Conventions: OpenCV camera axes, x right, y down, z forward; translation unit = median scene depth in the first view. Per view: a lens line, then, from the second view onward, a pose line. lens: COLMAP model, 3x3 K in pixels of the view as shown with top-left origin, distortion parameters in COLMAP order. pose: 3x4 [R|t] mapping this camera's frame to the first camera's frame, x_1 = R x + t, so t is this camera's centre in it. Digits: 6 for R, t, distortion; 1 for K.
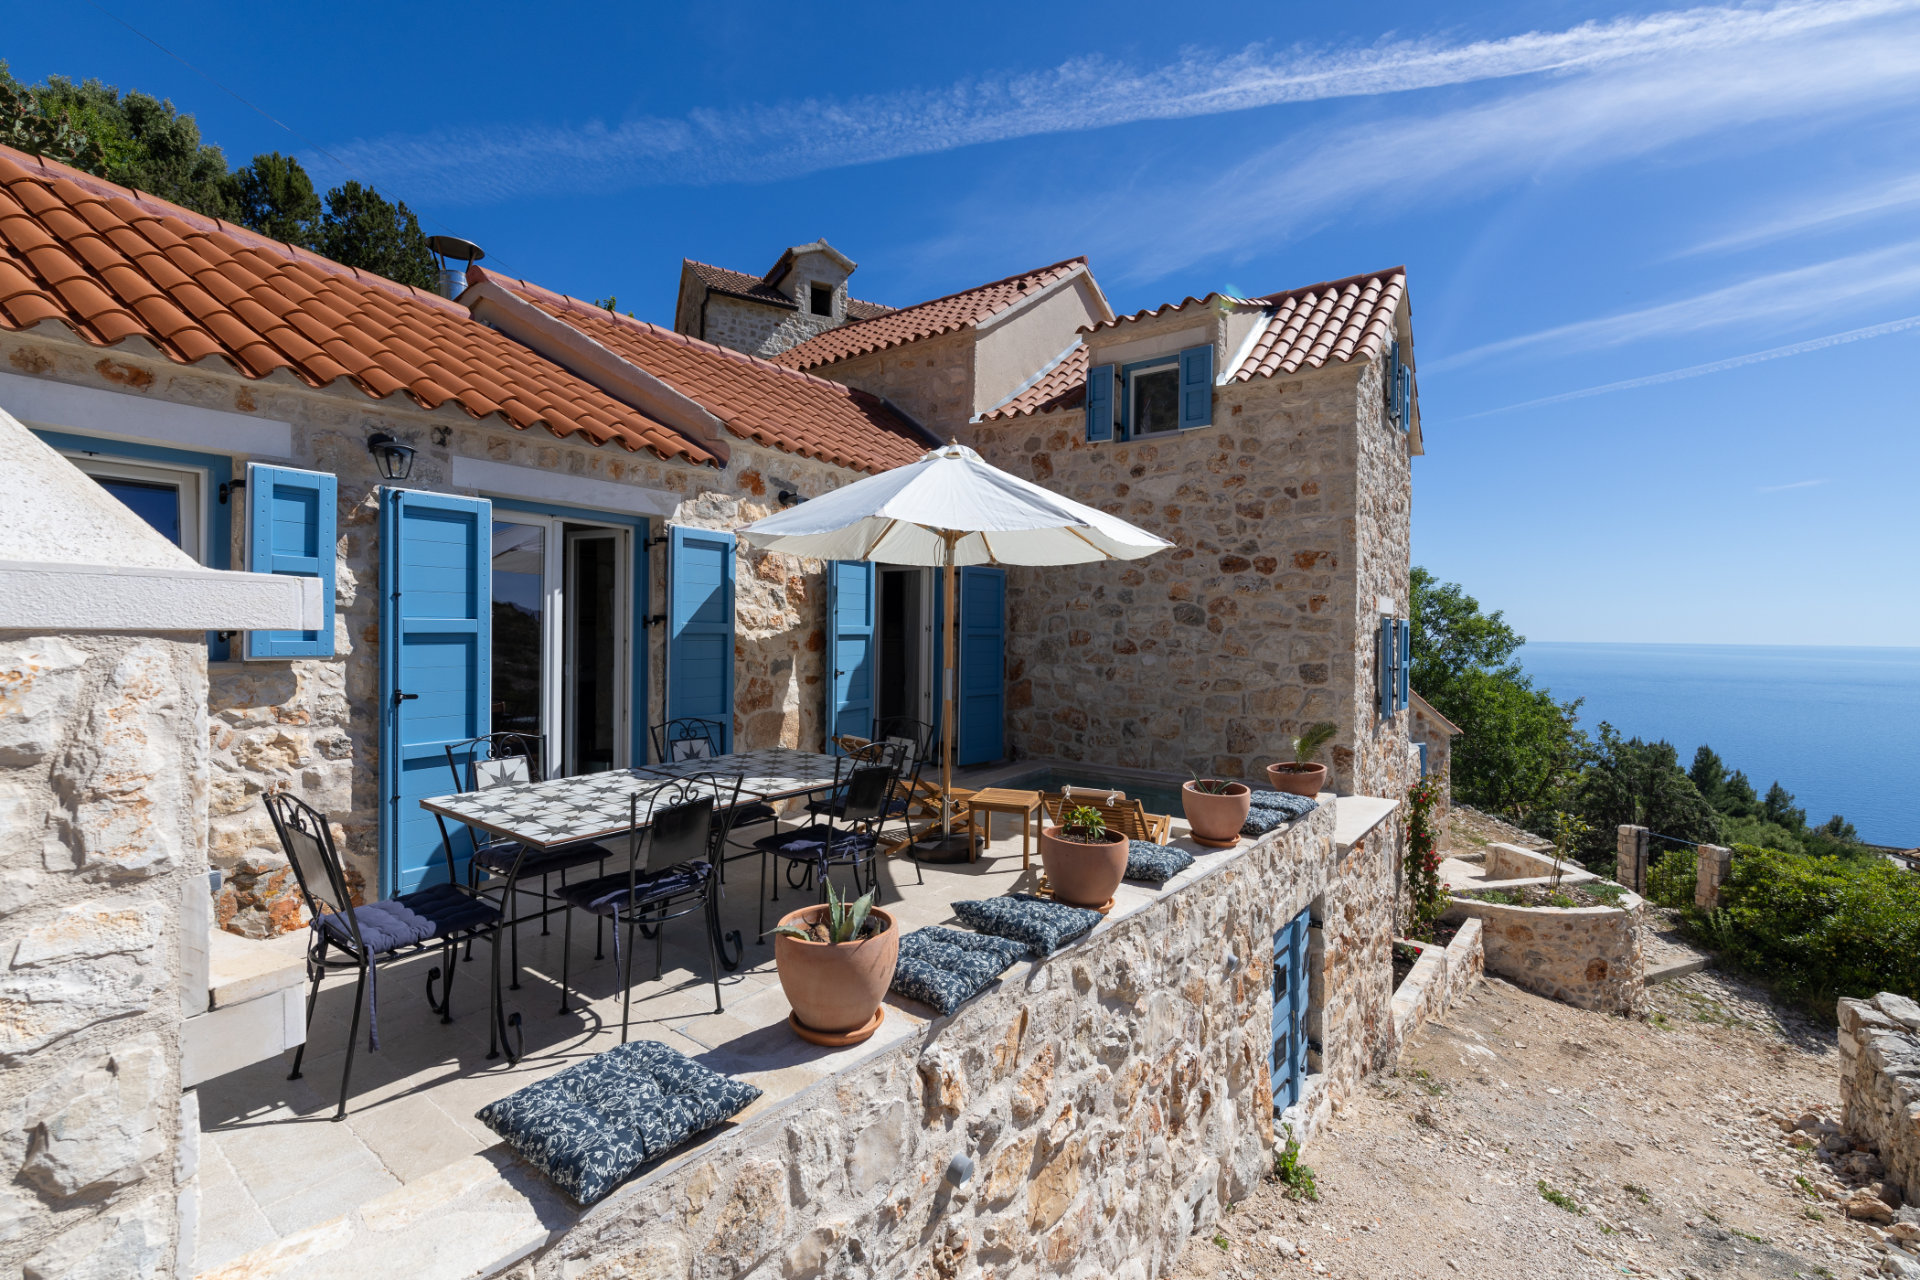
lens RADIAL K [[819.8, 0, 950.6], [0, 819.8, 642.9], [0, 0, 1]] dist [0.004073, -0.000618]
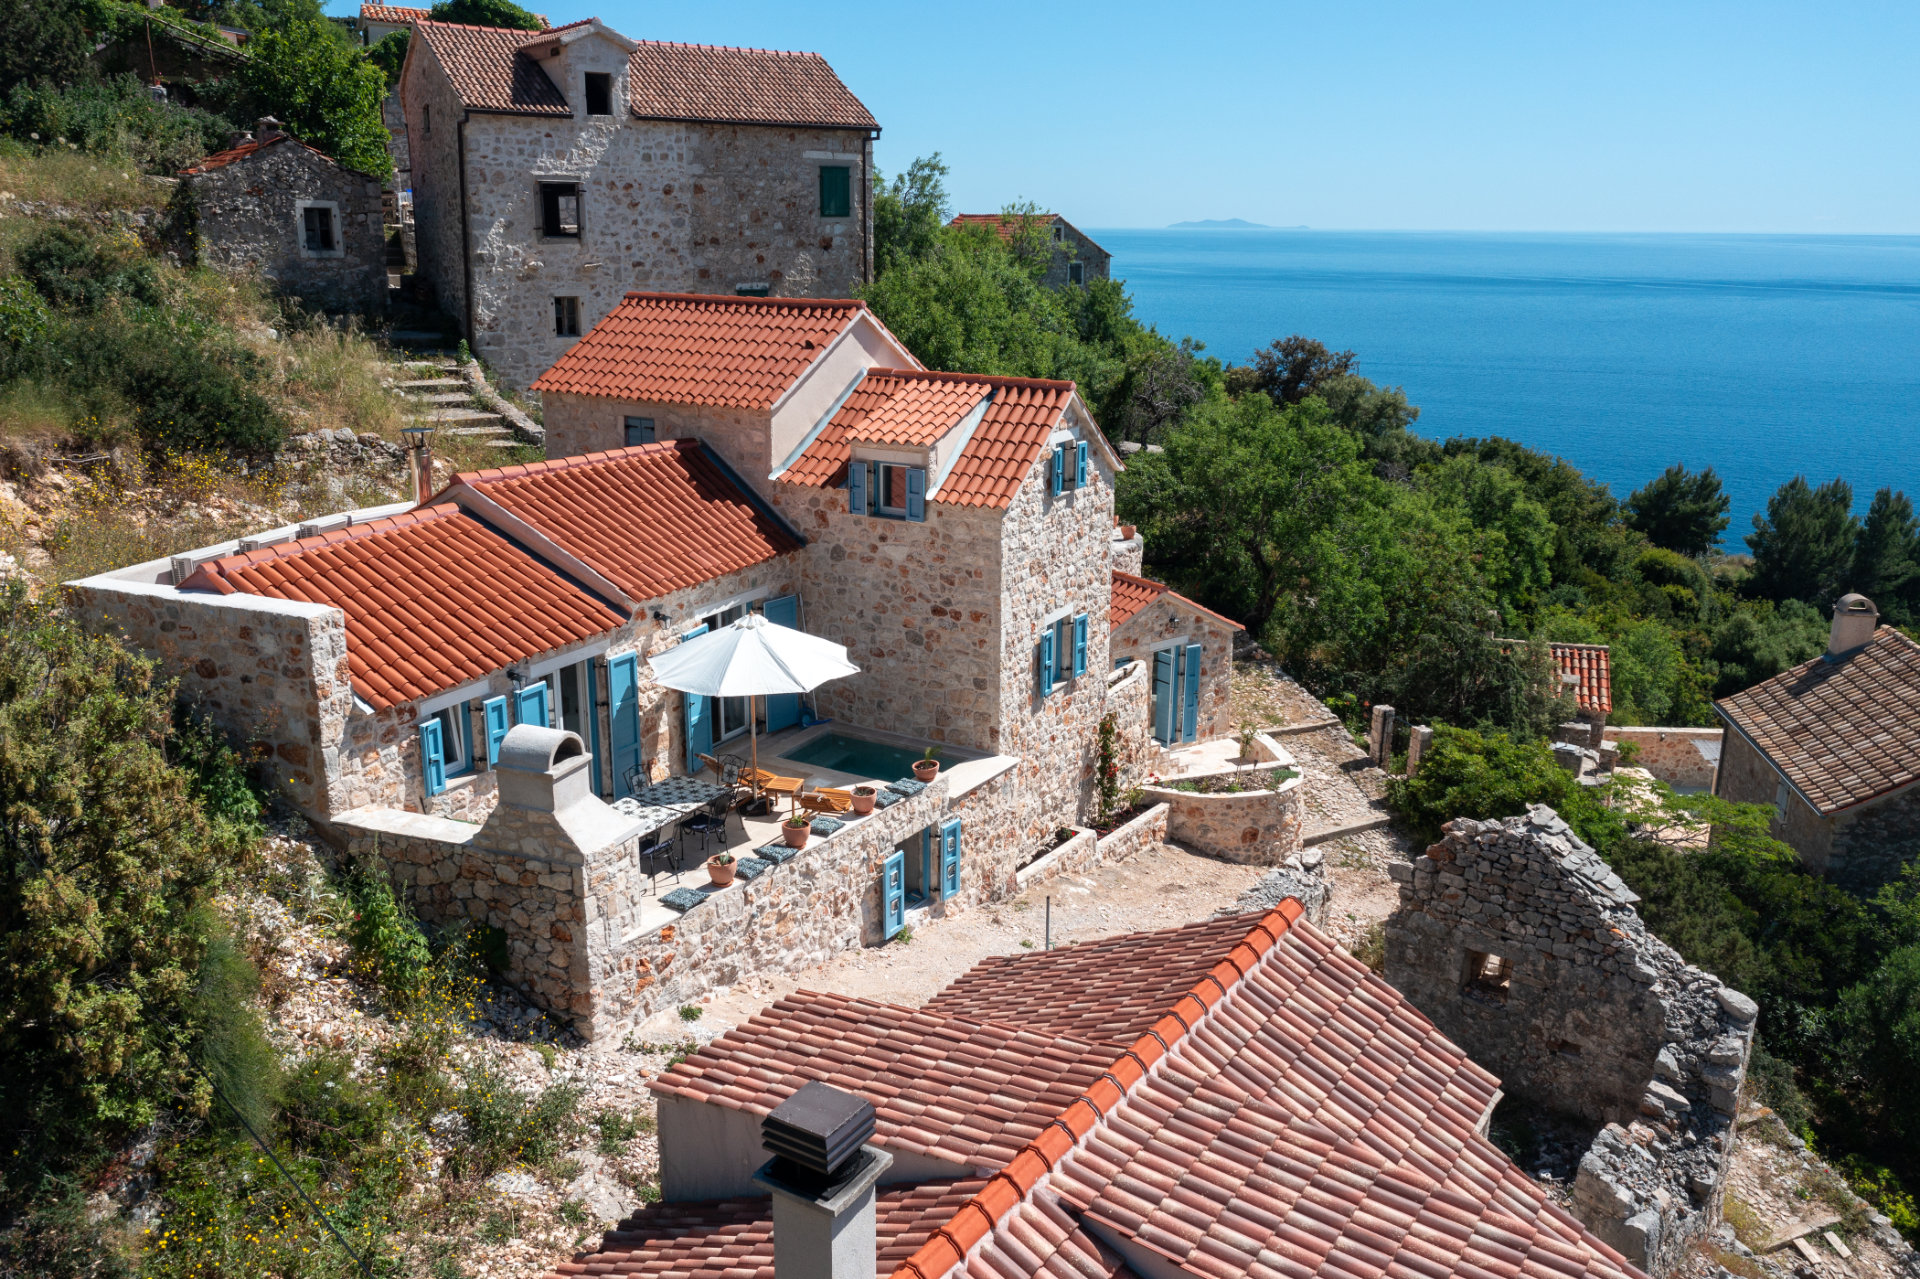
lens RADIAL K [[1531.0, 0, 962.9], [0, 1531.0, 633.9], [0, 0, 1]] dist [0.006190, 0.006102]
pose [[0.994420, -0.029314, 0.101343, 0.132224], [0.003055, 0.968220, 0.250083, -1.107722], [-0.105453, -0.248378, 0.962906, -2.584536]]
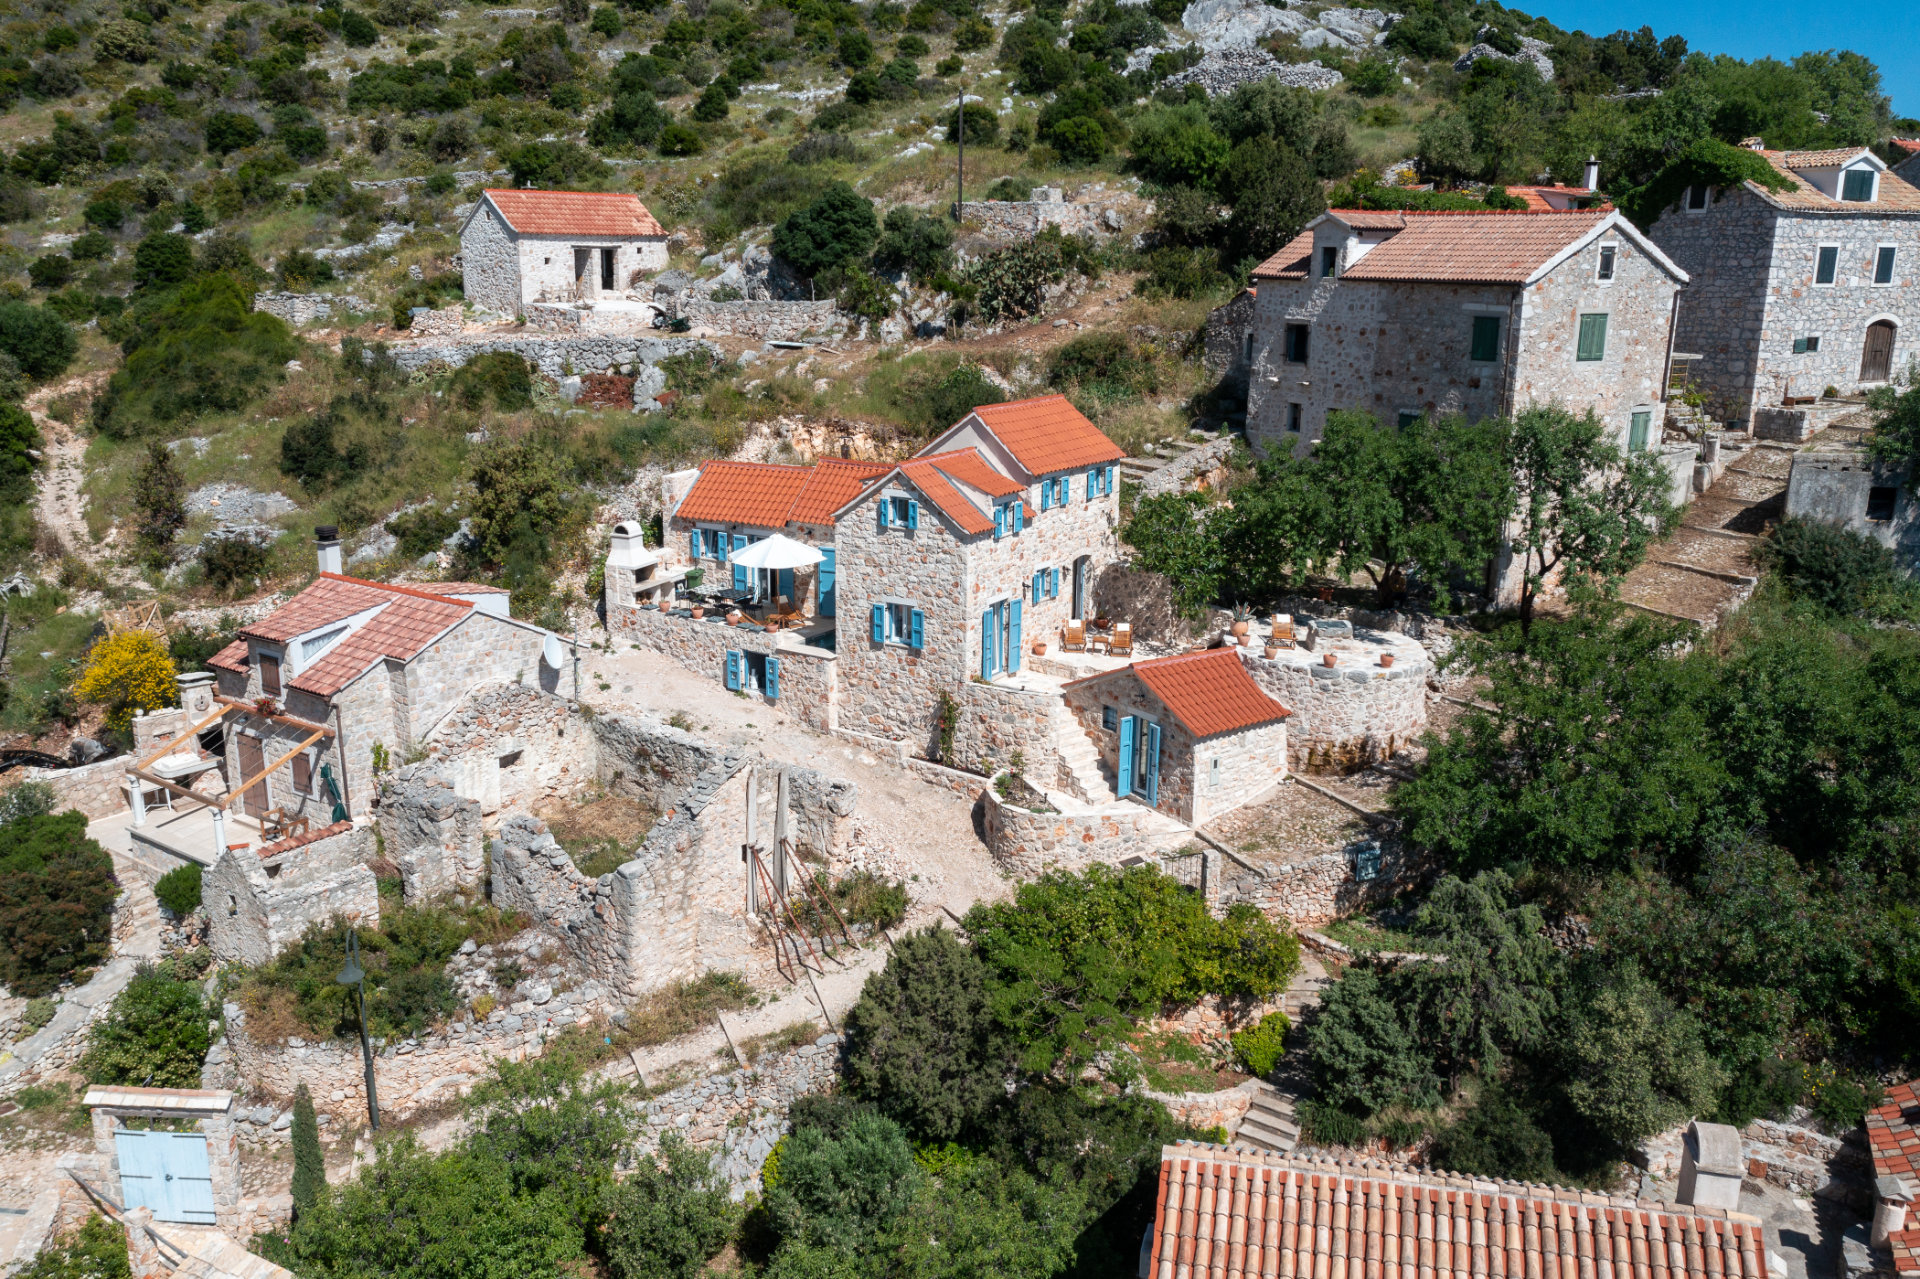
lens RADIAL K [[1531.0, 0, 961.0], [0, 1531.0, 640.7], [0, 0, 1]] dist [0.006190, 0.006102]
pose [[0.090776, 0.239146, -0.966731, 7.656870], [-0.022778, 0.970984, 0.238059, -1.596079], [0.995611, 0.000410, 0.093590, 1.096687]]
